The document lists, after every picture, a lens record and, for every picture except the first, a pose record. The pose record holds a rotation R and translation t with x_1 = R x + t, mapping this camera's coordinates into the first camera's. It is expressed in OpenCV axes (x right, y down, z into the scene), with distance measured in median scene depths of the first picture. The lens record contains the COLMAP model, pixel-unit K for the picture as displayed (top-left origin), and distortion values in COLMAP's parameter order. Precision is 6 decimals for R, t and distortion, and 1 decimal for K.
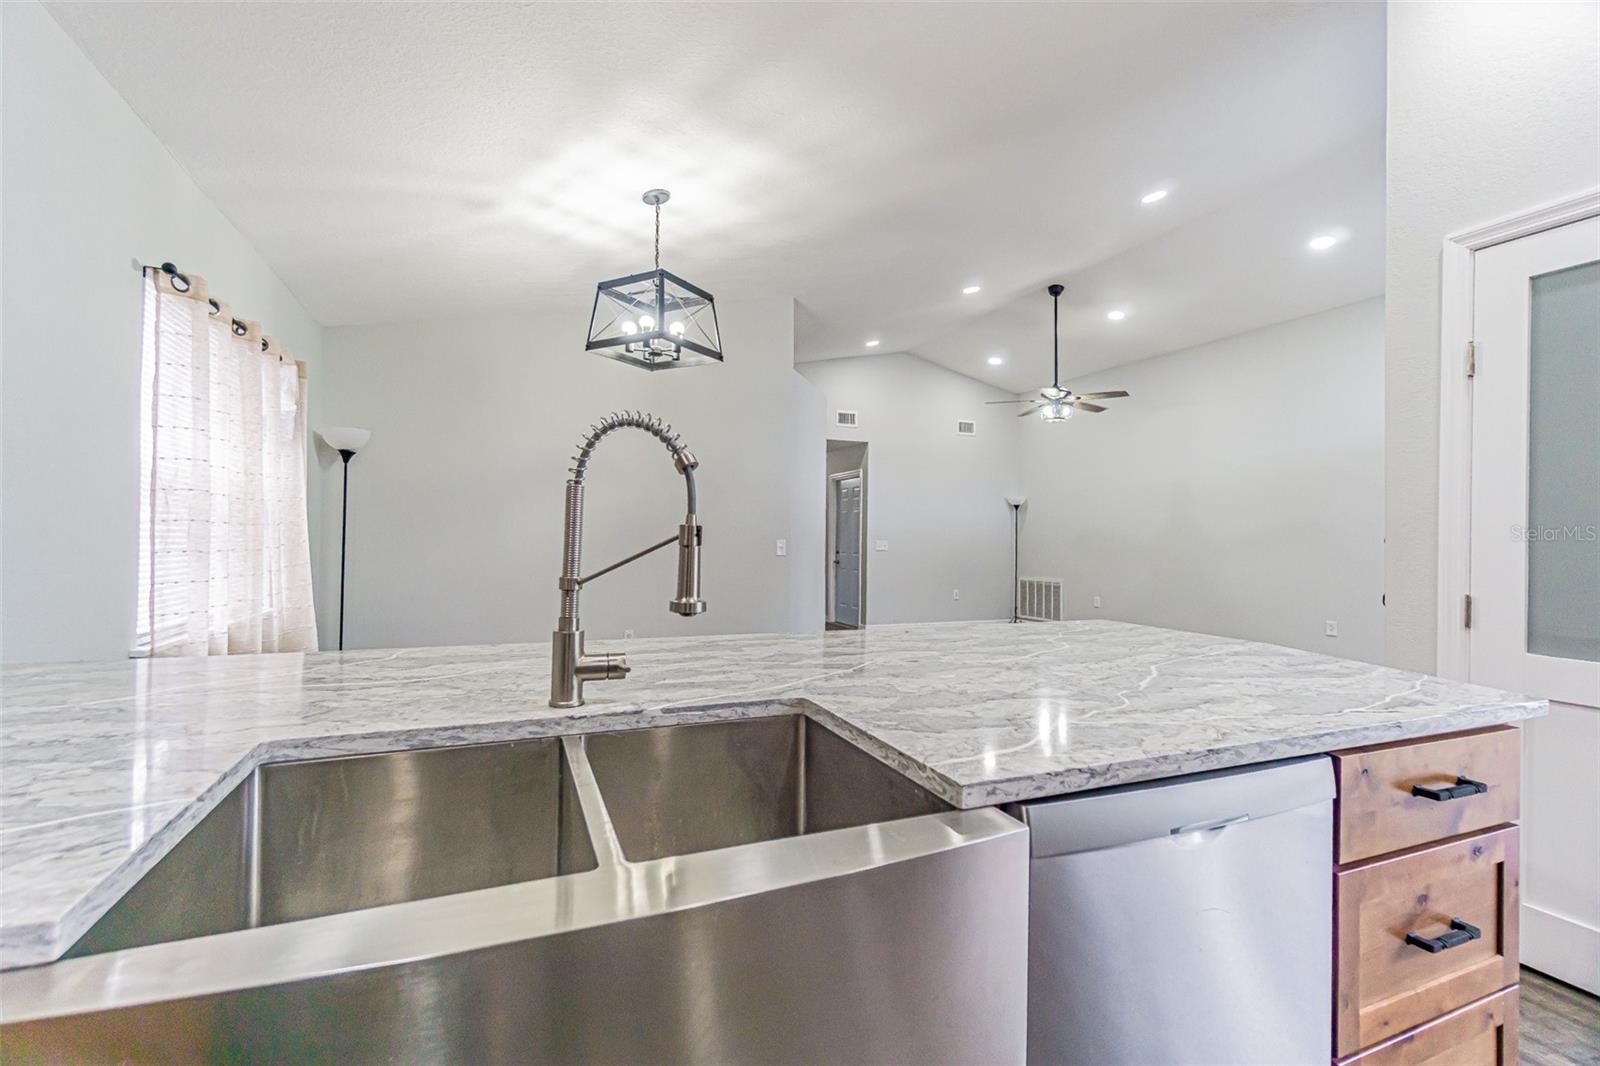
lens RADIAL K [[682.1, 0, 792.9], [0, 682.1, 534.9], [0, 0, 1]] dist [0.012011, -0.001392]
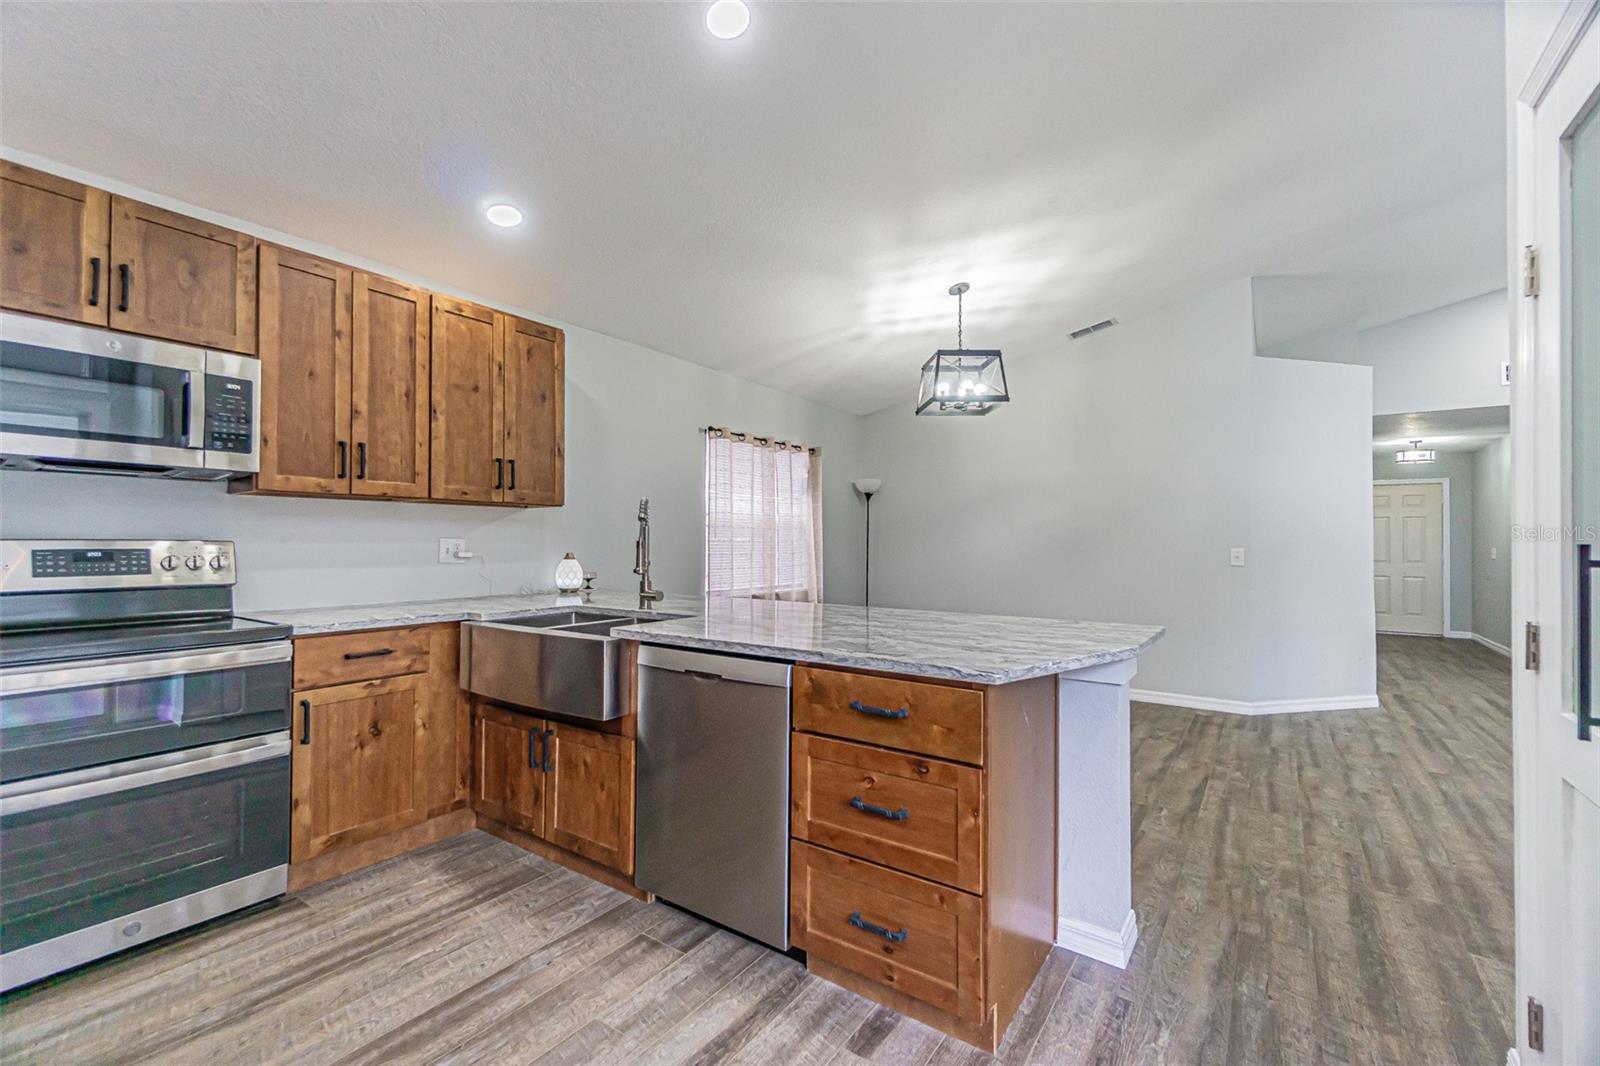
lens RADIAL K [[682.1, 0, 775.4], [0, 682.1, 537.0], [0, 0, 1]] dist [0.012011, -0.001392]
pose [[0.523414, -0.017881, -0.851891, 0.344224], [0.005889, 0.999832, -0.017367, 0.002520], [0.852058, 0.004073, 0.523431, 0.004575]]
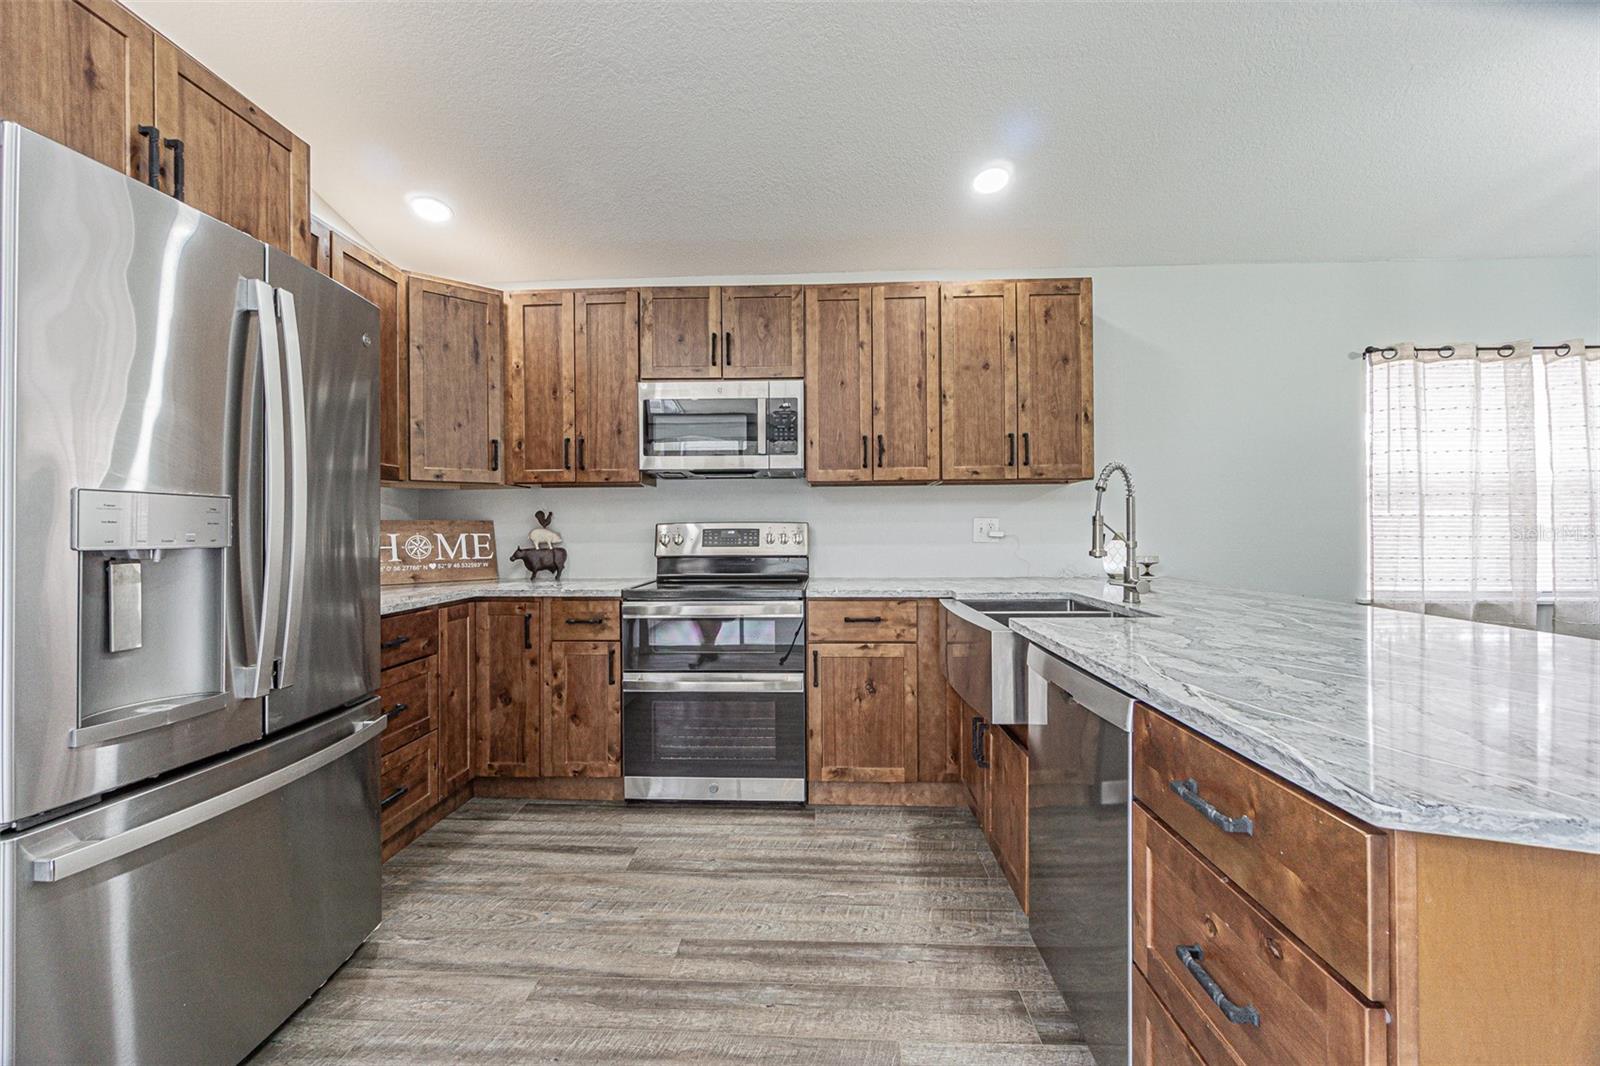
lens RADIAL K [[682.1, 0, 791.1], [0, 682.1, 529.4], [0, 0, 1]] dist [0.012011, -0.001392]
pose [[-0.416768, -0.006128, -0.908992, 0.315942], [0.004423, 0.999952, -0.008769, 0.005599], [0.909002, -0.007675, -0.416721, 0.143165]]
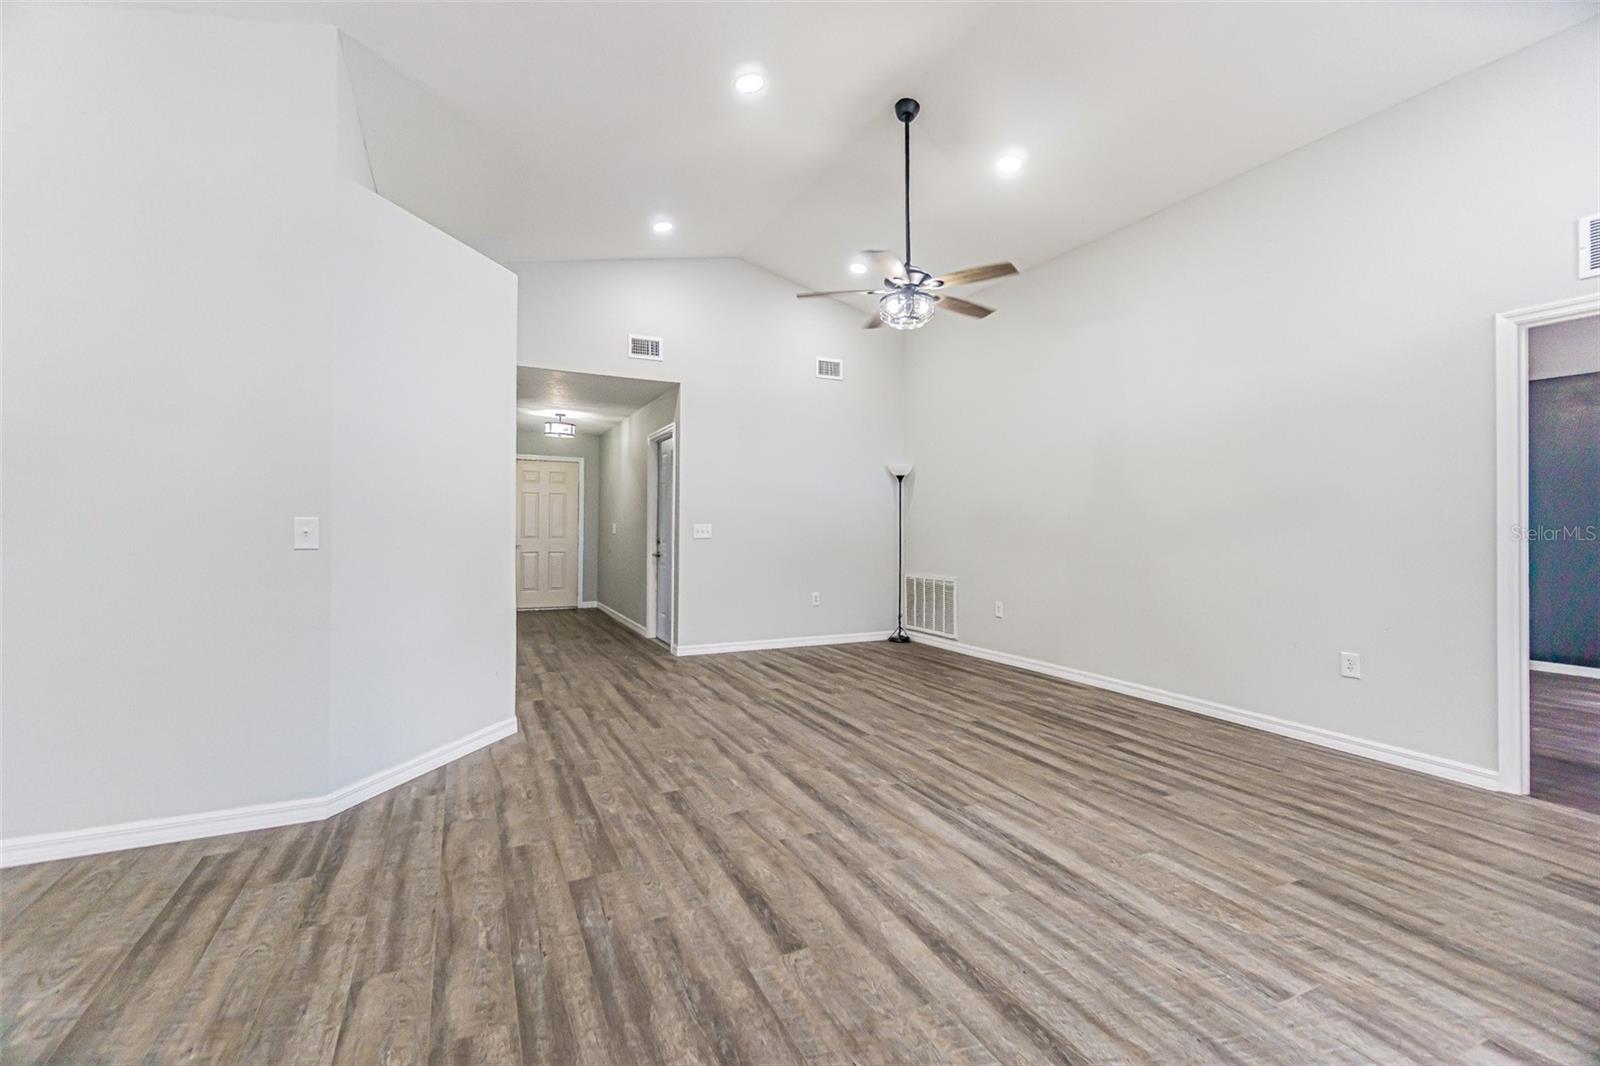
lens RADIAL K [[682.1, 0, 795.8], [0, 682.1, 520.8], [0, 0, 1]] dist [0.012011, -0.001392]
pose [[0.997960, -0.004686, 0.063674, 0.237752], [0.005013, 0.999975, -0.004987, 0.011412], [-0.063649, 0.005296, 0.997958, 0.386395]]
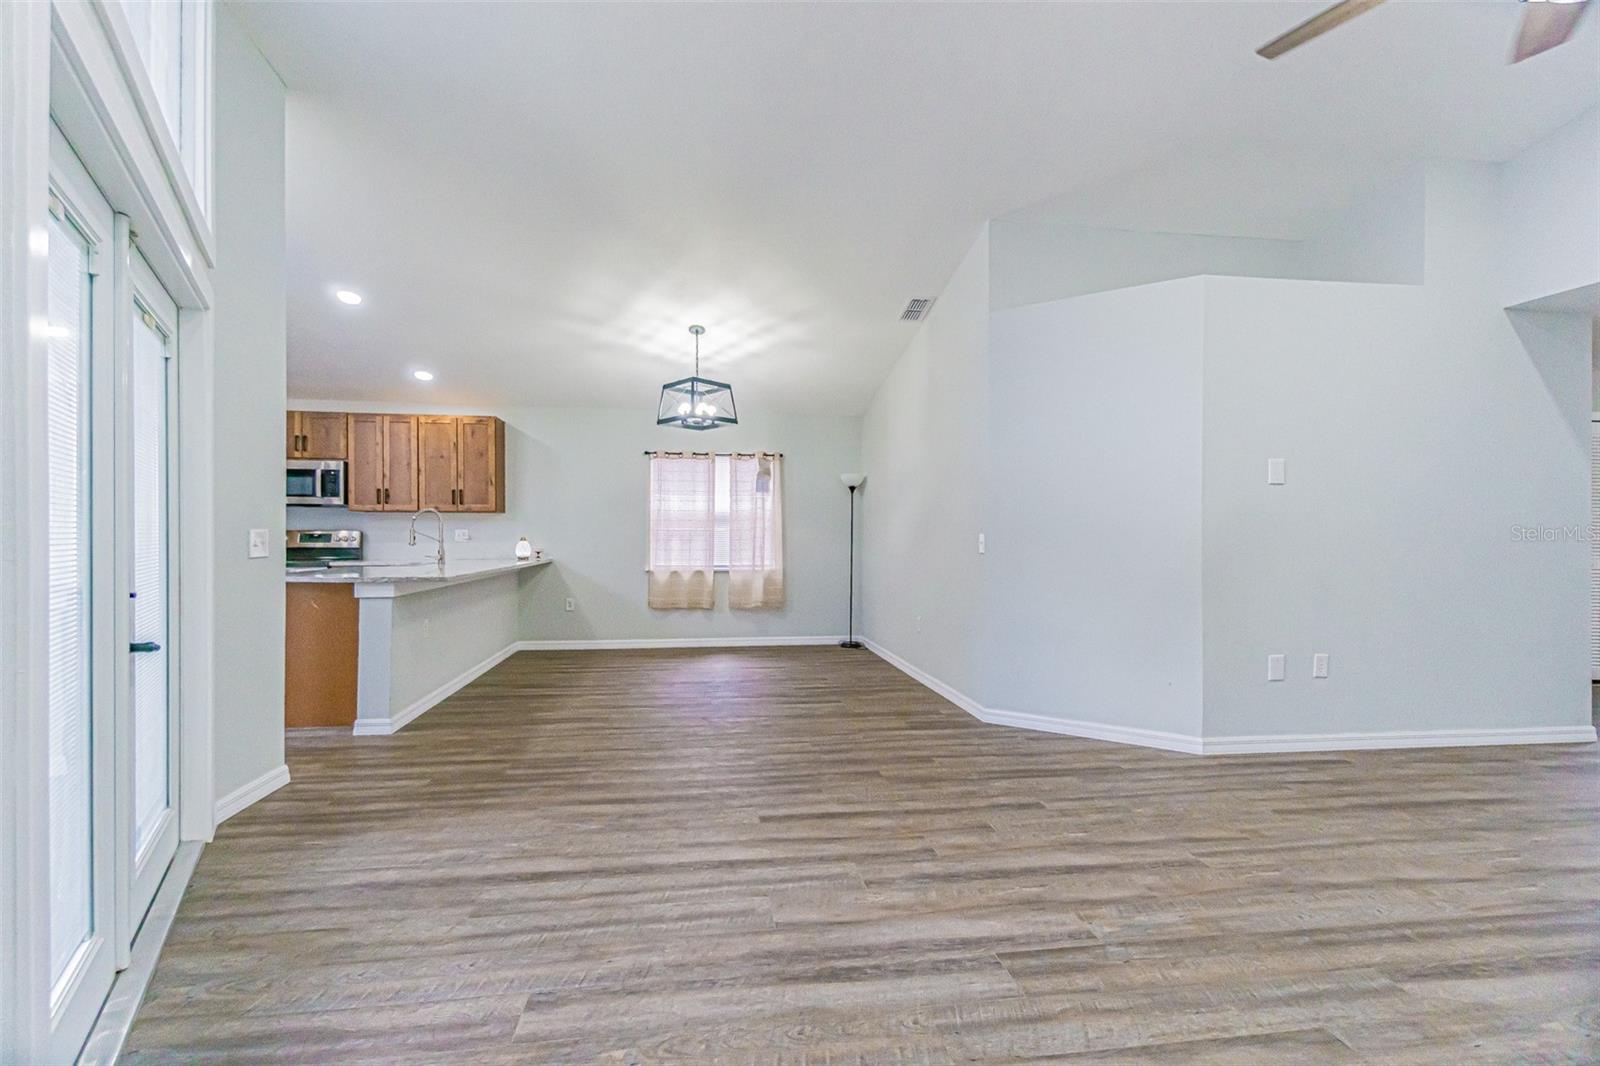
lens RADIAL K [[682.1, 0, 784.4], [0, 682.1, 541.8], [0, 0, 1]] dist [0.012011, -0.001392]
pose [[-0.256184, -0.006397, -0.966607, 0.641086], [-0.001983, 0.999979, -0.006093, 0.016512], [0.966626, 0.000356, -0.256191, 0.771694]]
